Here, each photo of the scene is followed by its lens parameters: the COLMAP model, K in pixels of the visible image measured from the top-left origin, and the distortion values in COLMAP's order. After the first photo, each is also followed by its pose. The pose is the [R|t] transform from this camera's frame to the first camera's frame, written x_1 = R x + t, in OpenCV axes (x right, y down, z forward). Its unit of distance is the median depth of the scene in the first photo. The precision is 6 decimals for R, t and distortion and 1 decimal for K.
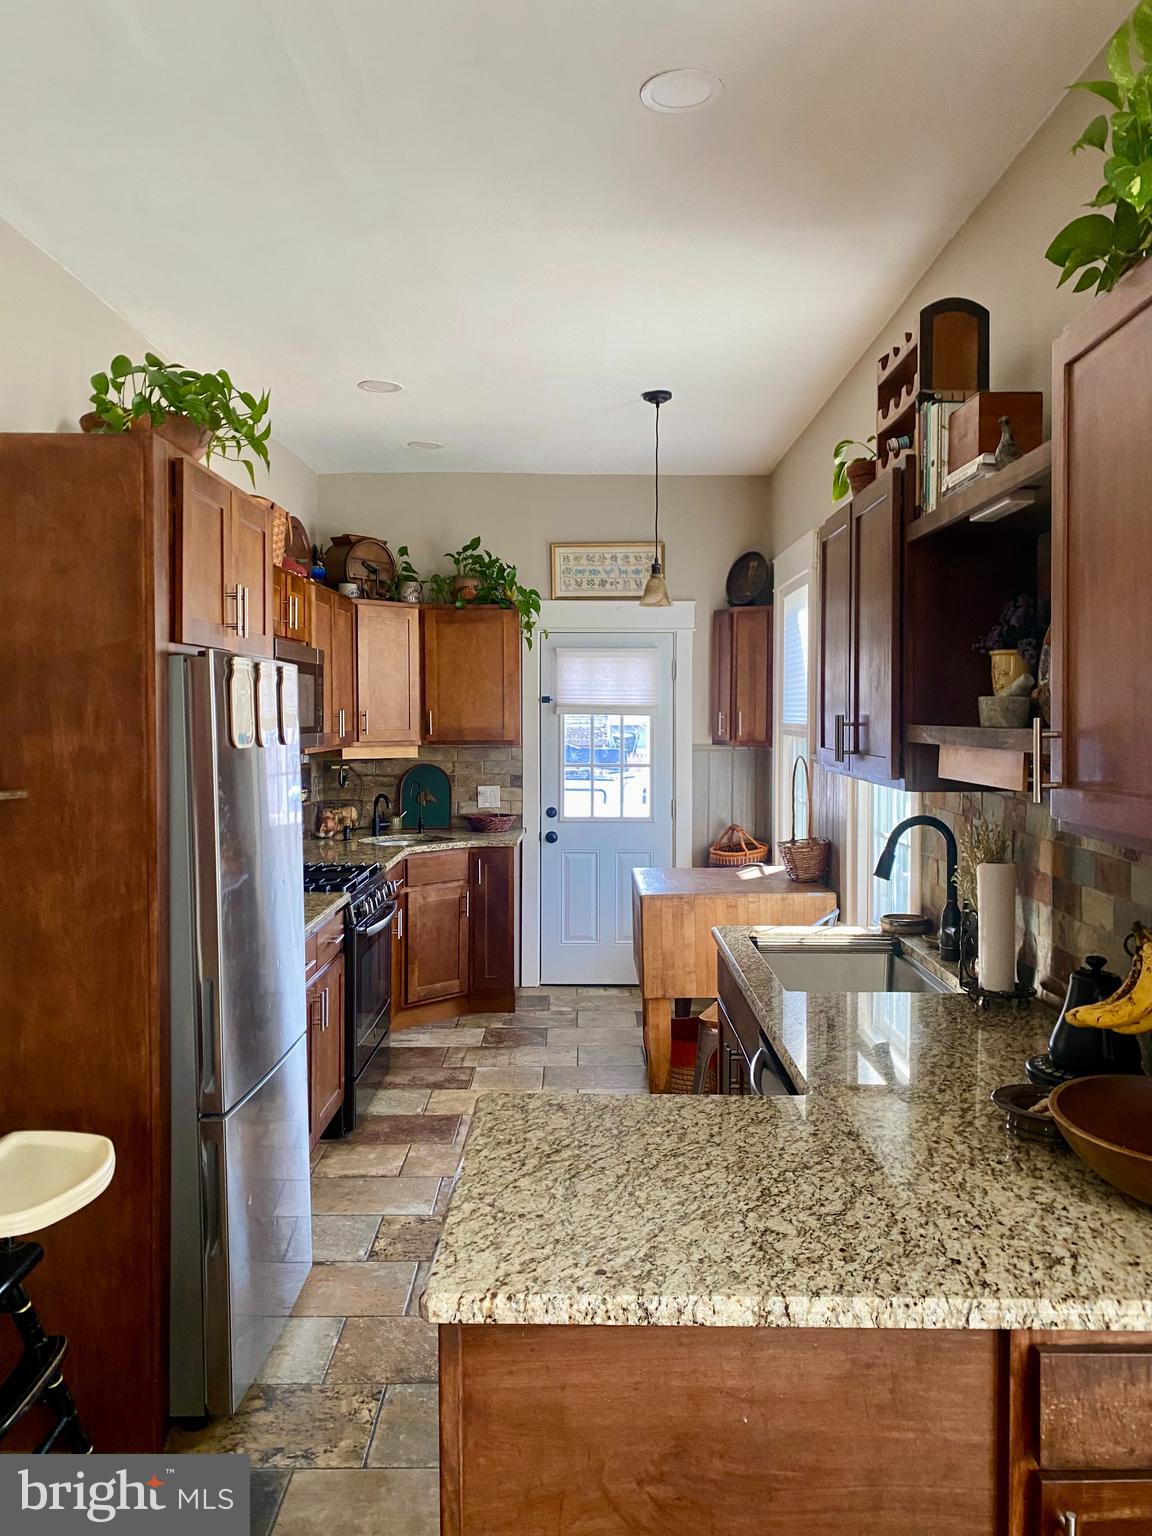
lens RADIAL K [[1170.6, 0, 576.0], [0, 1170.6, 768.0], [0, 0, 1]] dist [-0.005697, -0.000701]
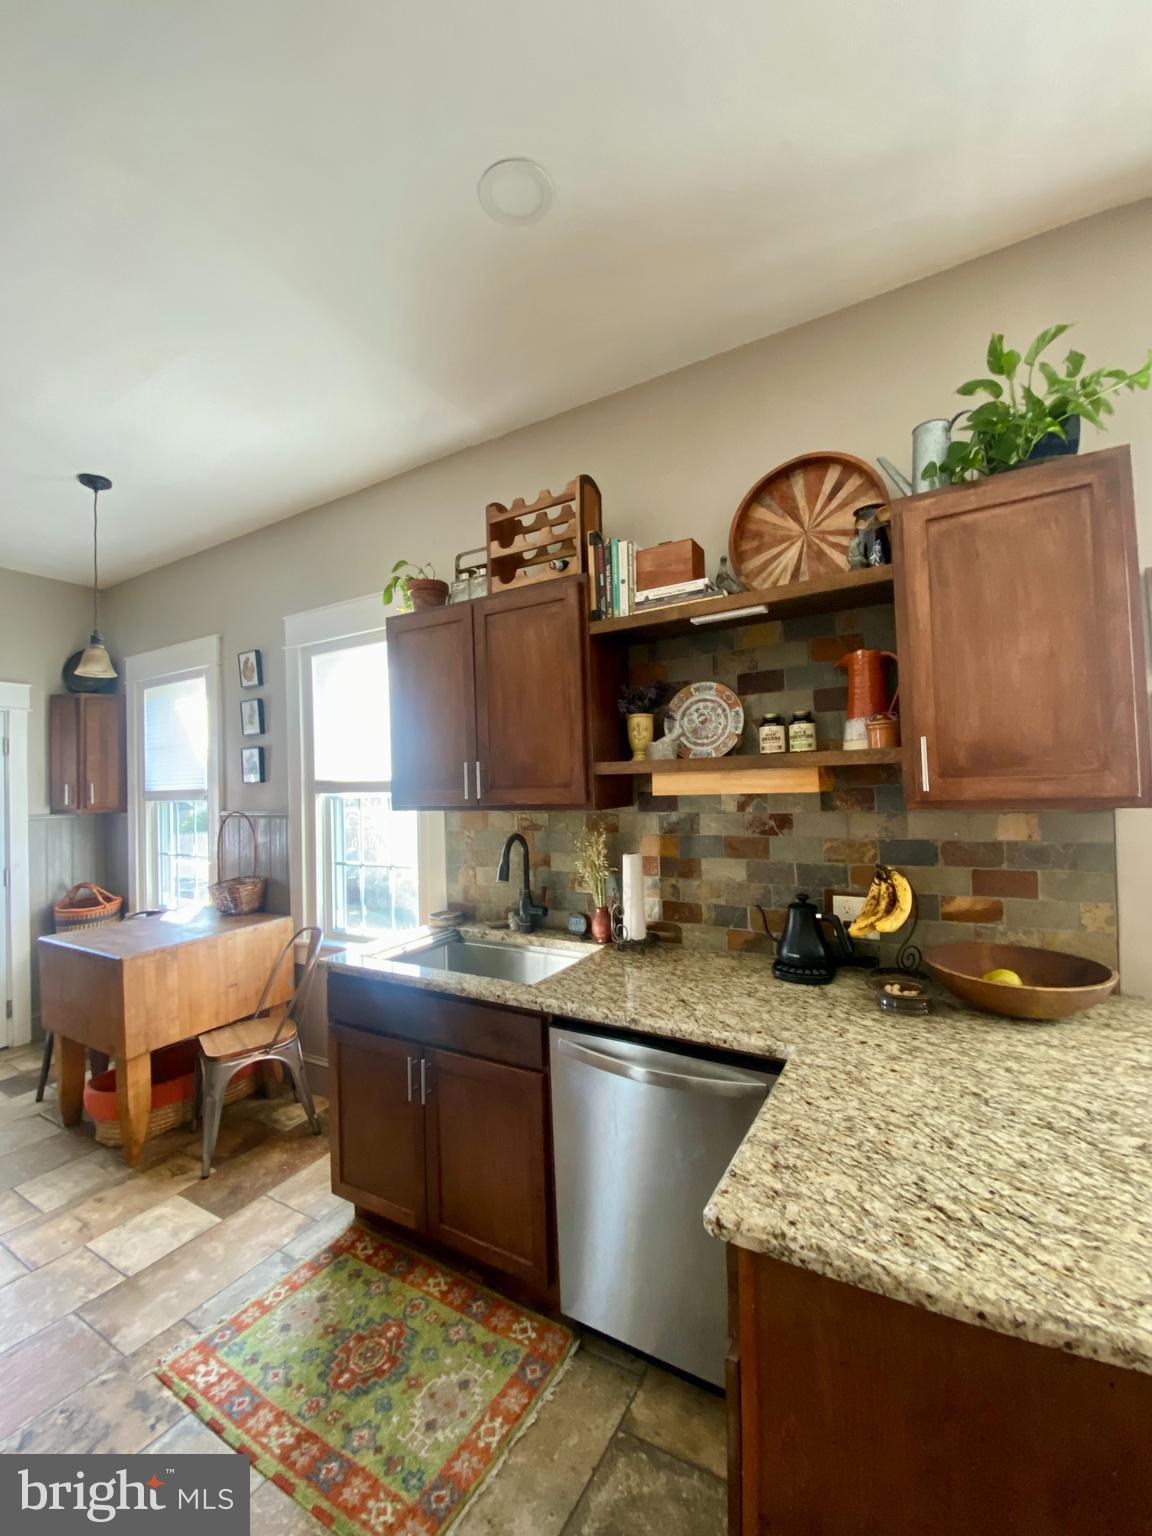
lens RADIAL K [[620.1, 0, 600.9], [0, 620.1, 769.2], [0, 0, 1]] dist [0.018205, -0.019570]
pose [[0.490362, -0.001374, 0.871518, -0.174654], [0.074422, 0.996412, -0.040303, -0.000183], [-0.868336, 0.084623, 0.488705, 0.308557]]
